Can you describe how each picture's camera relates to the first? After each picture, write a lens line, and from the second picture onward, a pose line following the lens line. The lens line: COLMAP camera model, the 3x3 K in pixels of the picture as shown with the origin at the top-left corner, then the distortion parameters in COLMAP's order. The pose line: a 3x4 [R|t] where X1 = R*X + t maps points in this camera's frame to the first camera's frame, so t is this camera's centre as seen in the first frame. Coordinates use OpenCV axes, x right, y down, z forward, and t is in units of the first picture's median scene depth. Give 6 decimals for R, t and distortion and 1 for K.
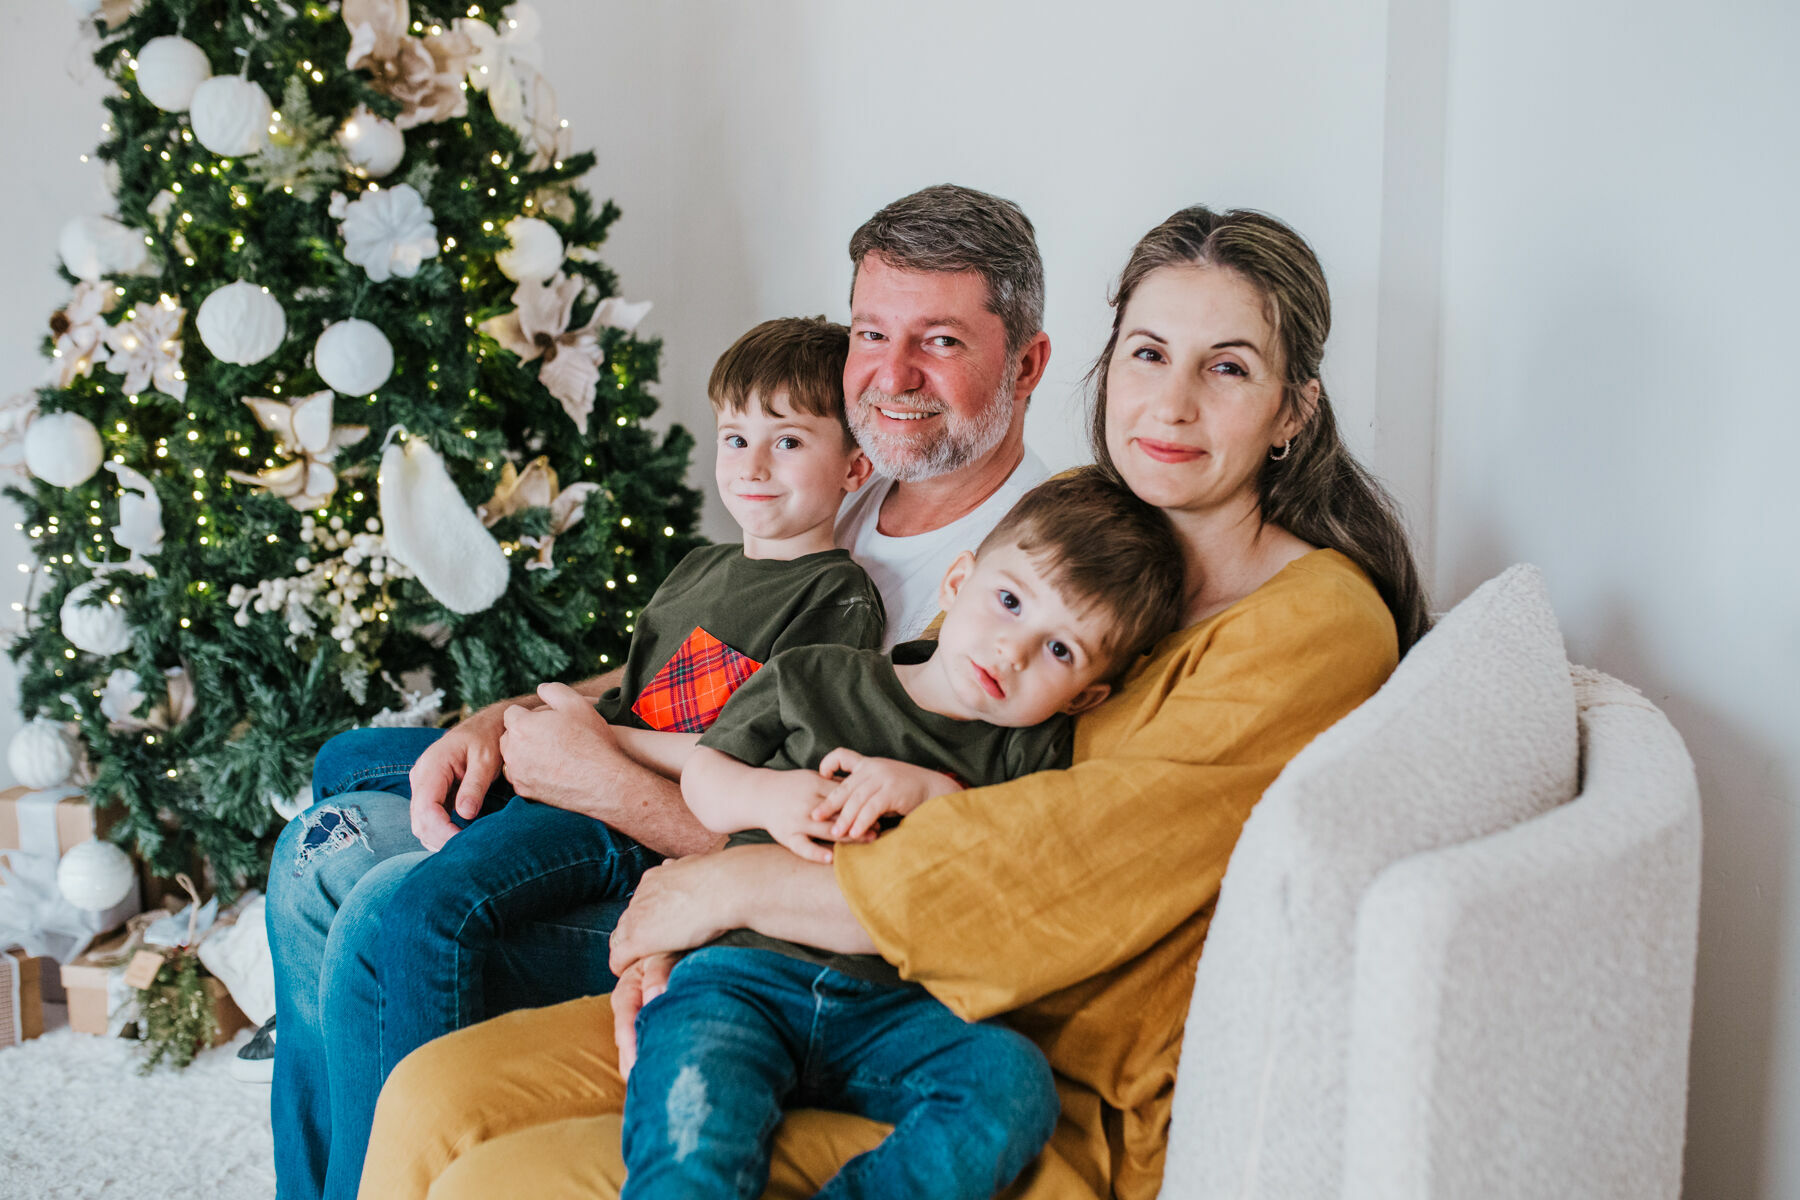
lens RADIAL K [[1899.2, 0, 900.0], [0, 1899.2, 600.0], [0, 0, 1]] dist [0.009351, -0.222775]
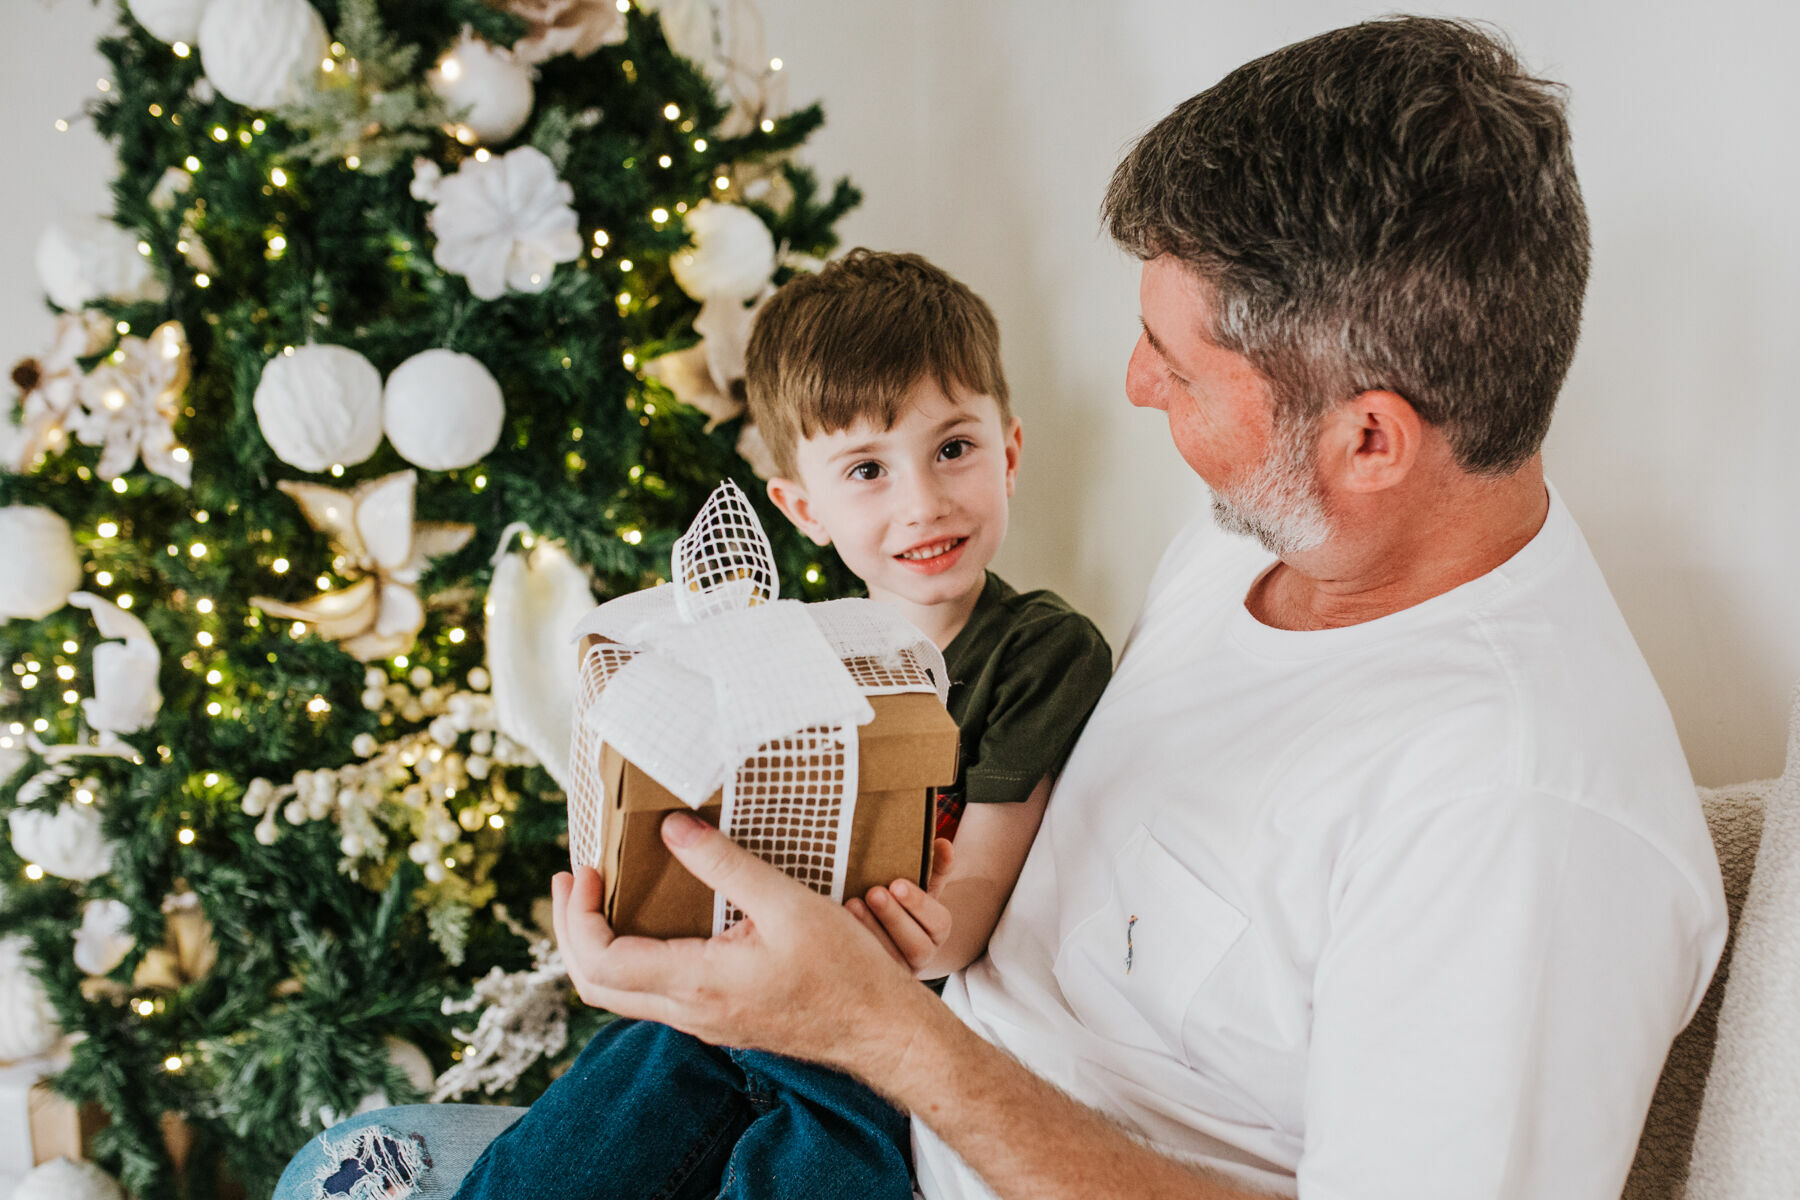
lens RADIAL K [[1894.5, 0, 900.7], [0, 1894.5, 634.1], [0, 0, 1]] dist [-0.007472, -0.172303]
pose [[0.993935, -0.003118, -0.109926, -0.066785], [-0.000313, 0.999514, -0.031182, -0.035159], [0.109970, 0.031028, 0.993450, 0.384064]]
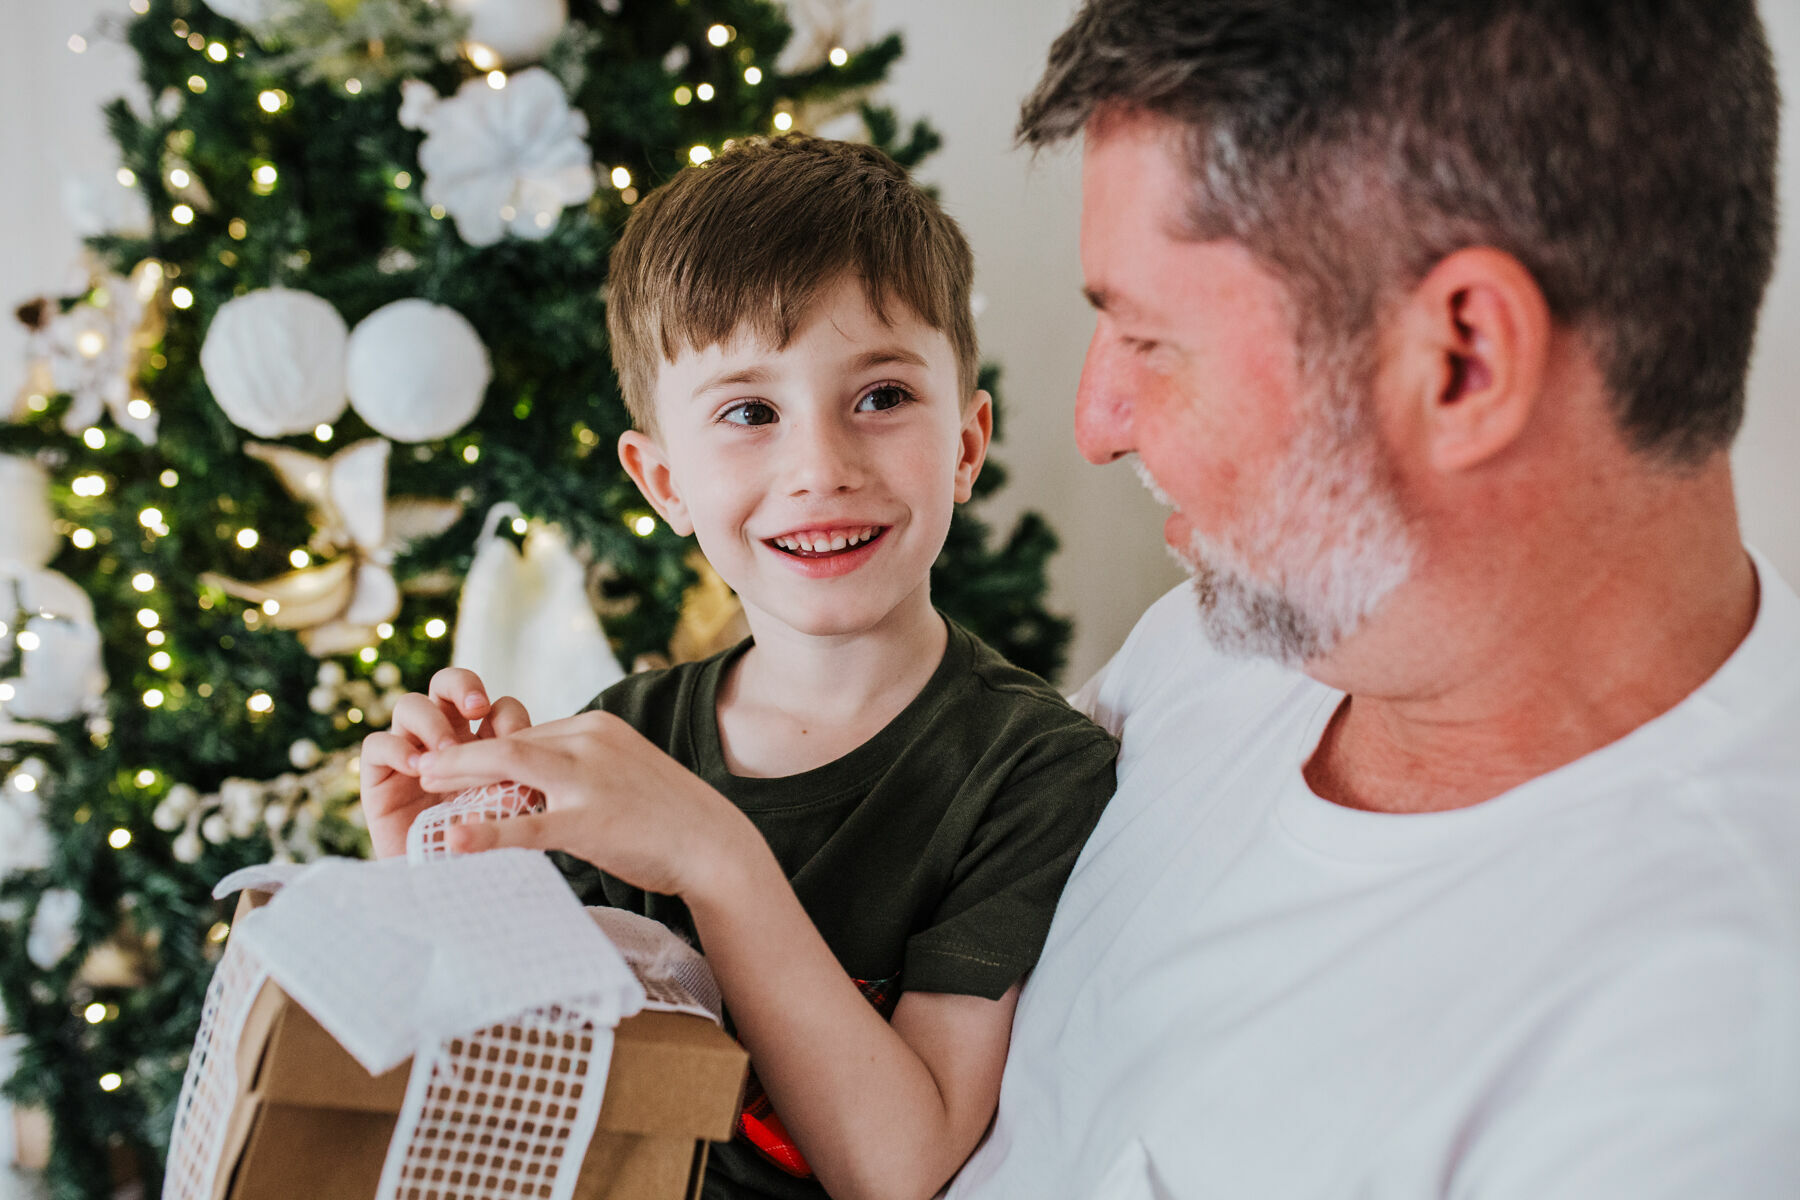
lens RADIAL K [[1571.4, 0, 900.8], [0, 1571.4, 578.4], [0, 0, 1]] dist [-0.046277, 0.001655]
pose [[0.966182, 0.056097, -0.251684, -0.037164], [-0.061748, 0.997985, -0.014607, -0.071340], [0.250357, 0.029654, 0.967699, 0.589984]]
